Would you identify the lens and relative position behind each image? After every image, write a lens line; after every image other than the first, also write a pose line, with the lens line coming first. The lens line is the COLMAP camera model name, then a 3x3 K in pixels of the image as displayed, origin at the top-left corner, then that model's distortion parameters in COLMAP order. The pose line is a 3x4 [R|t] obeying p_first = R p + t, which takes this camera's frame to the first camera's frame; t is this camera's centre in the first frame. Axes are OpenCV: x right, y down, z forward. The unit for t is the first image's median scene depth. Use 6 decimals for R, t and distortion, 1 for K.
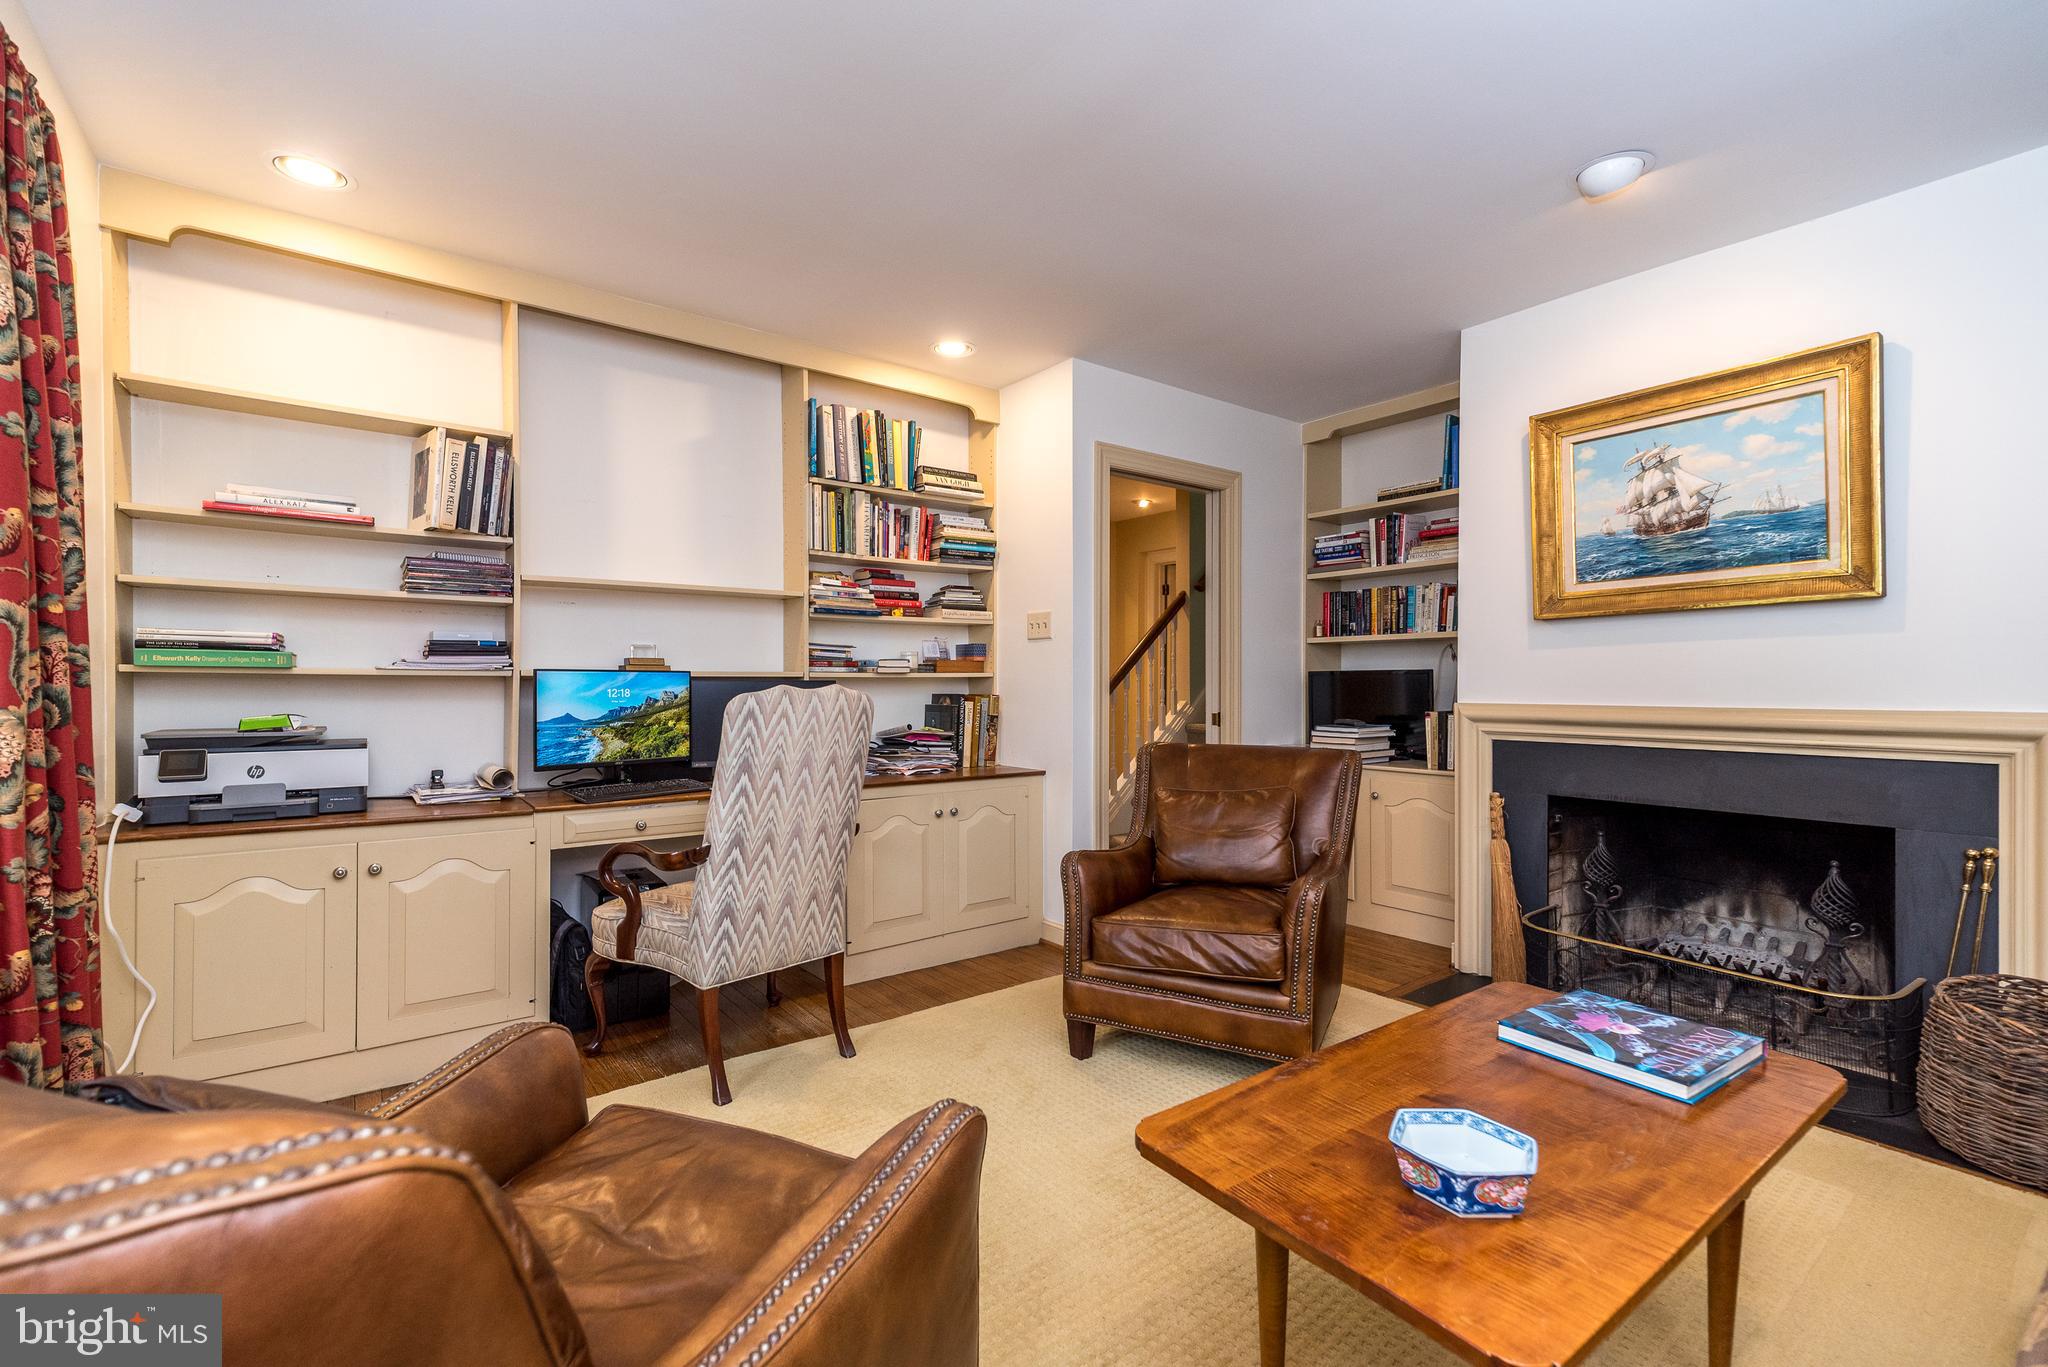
lens RADIAL K [[861.8, 0, 1024.0], [0, 861.8, 683.5], [0, 0, 1]] dist [-0.000571, -0.000055]
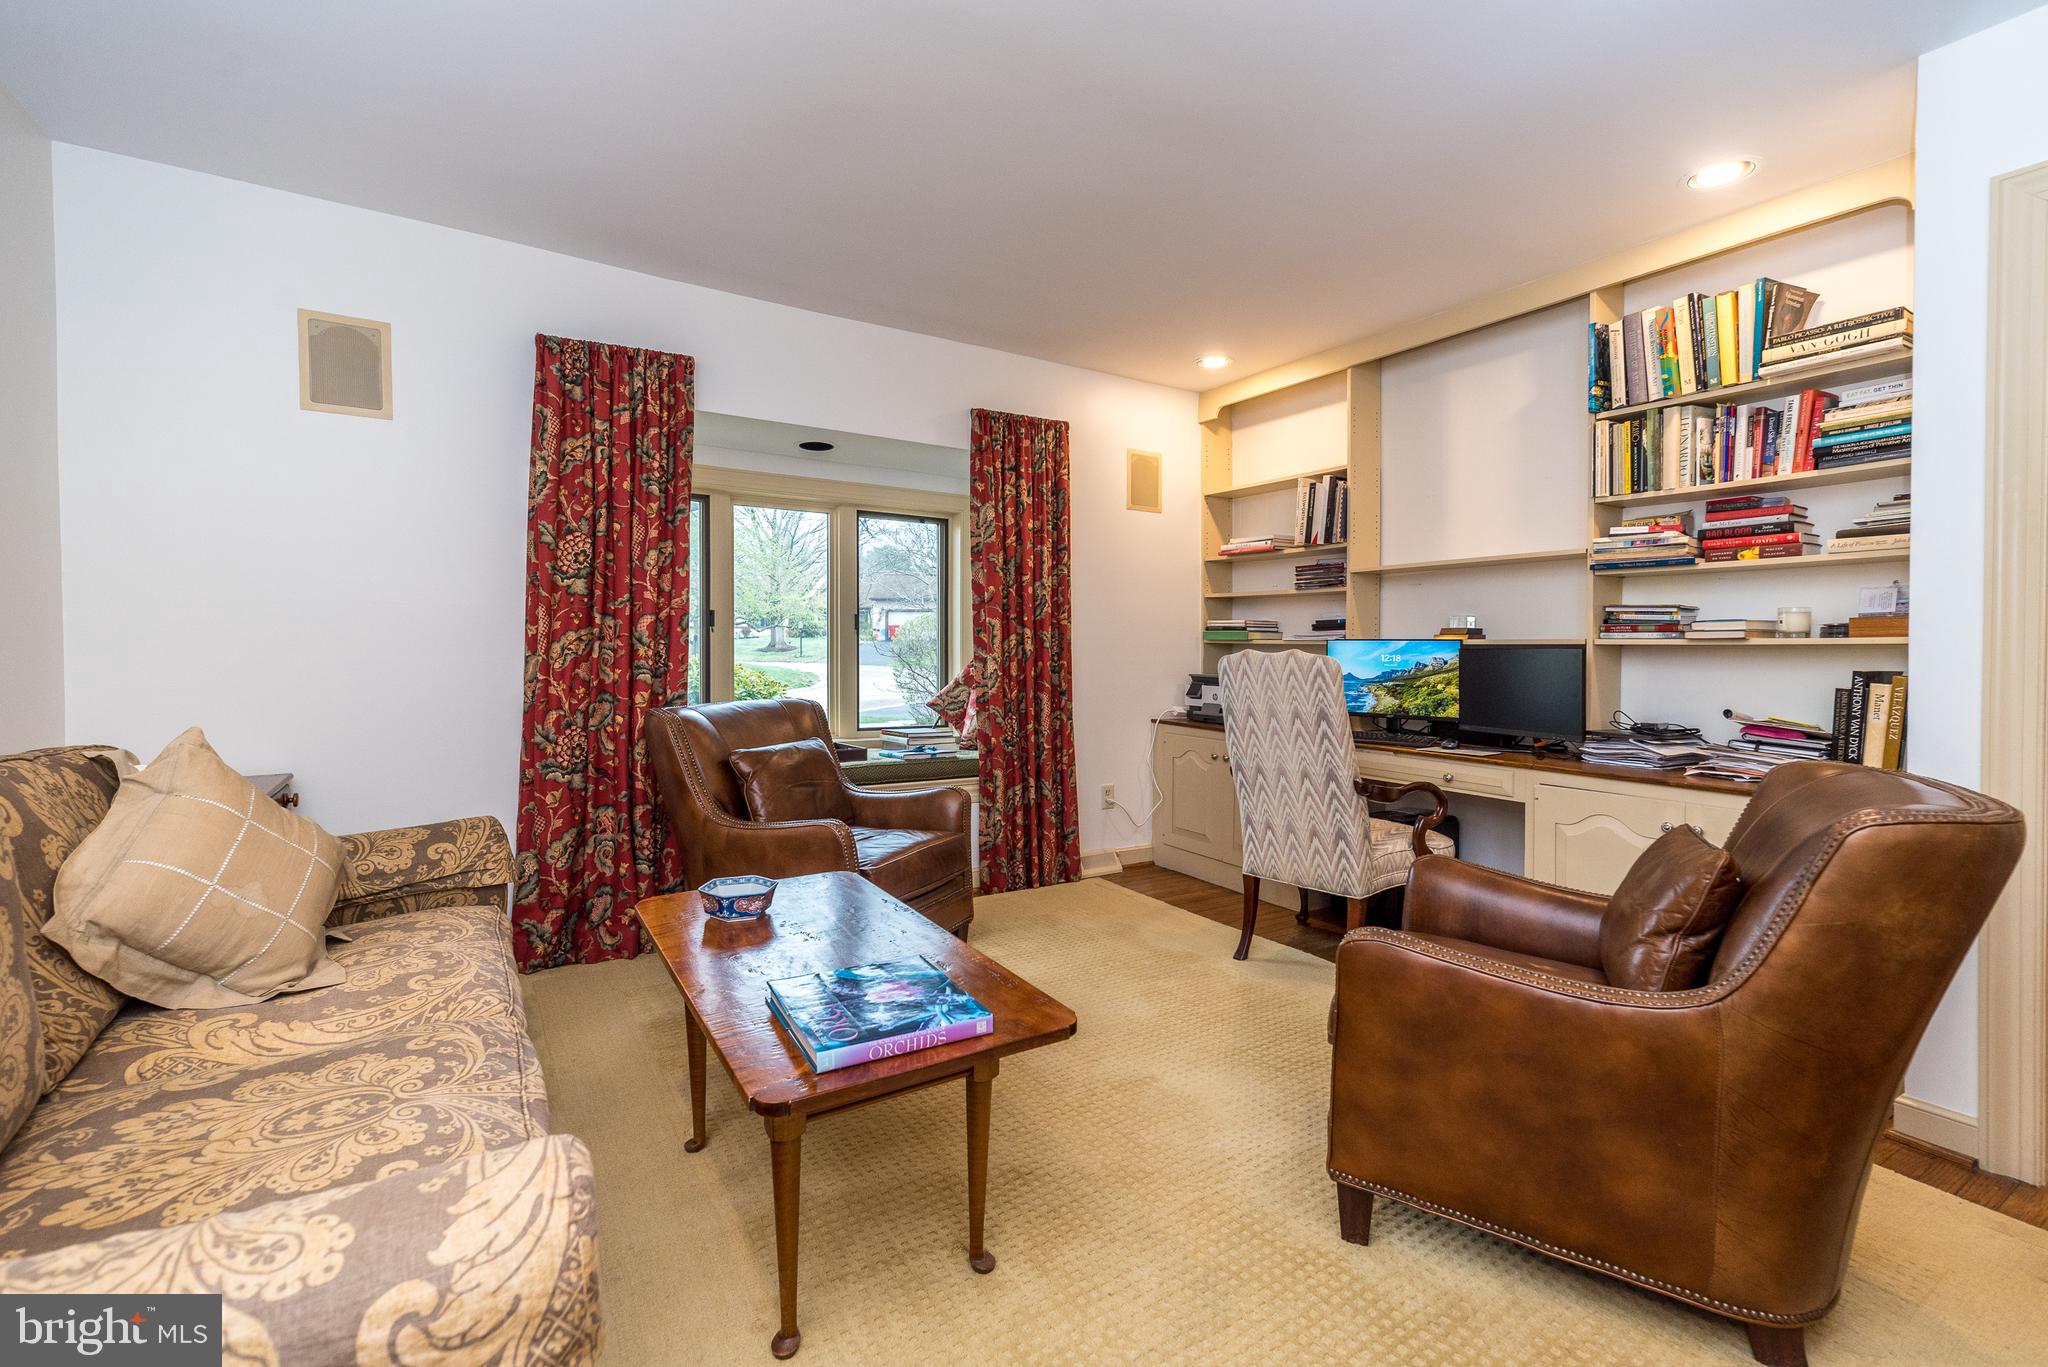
lens RADIAL K [[889.6, 0, 1049.5], [0, 889.6, 661.2], [0, 0, 1]] dist [0.000725, 0.000097]
pose [[-0.059763, 0.013603, -0.998120, 0.759762], [-0.010872, 0.999839, 0.014278, 0.002612], [0.998153, 0.011705, -0.059606, 0.562982]]
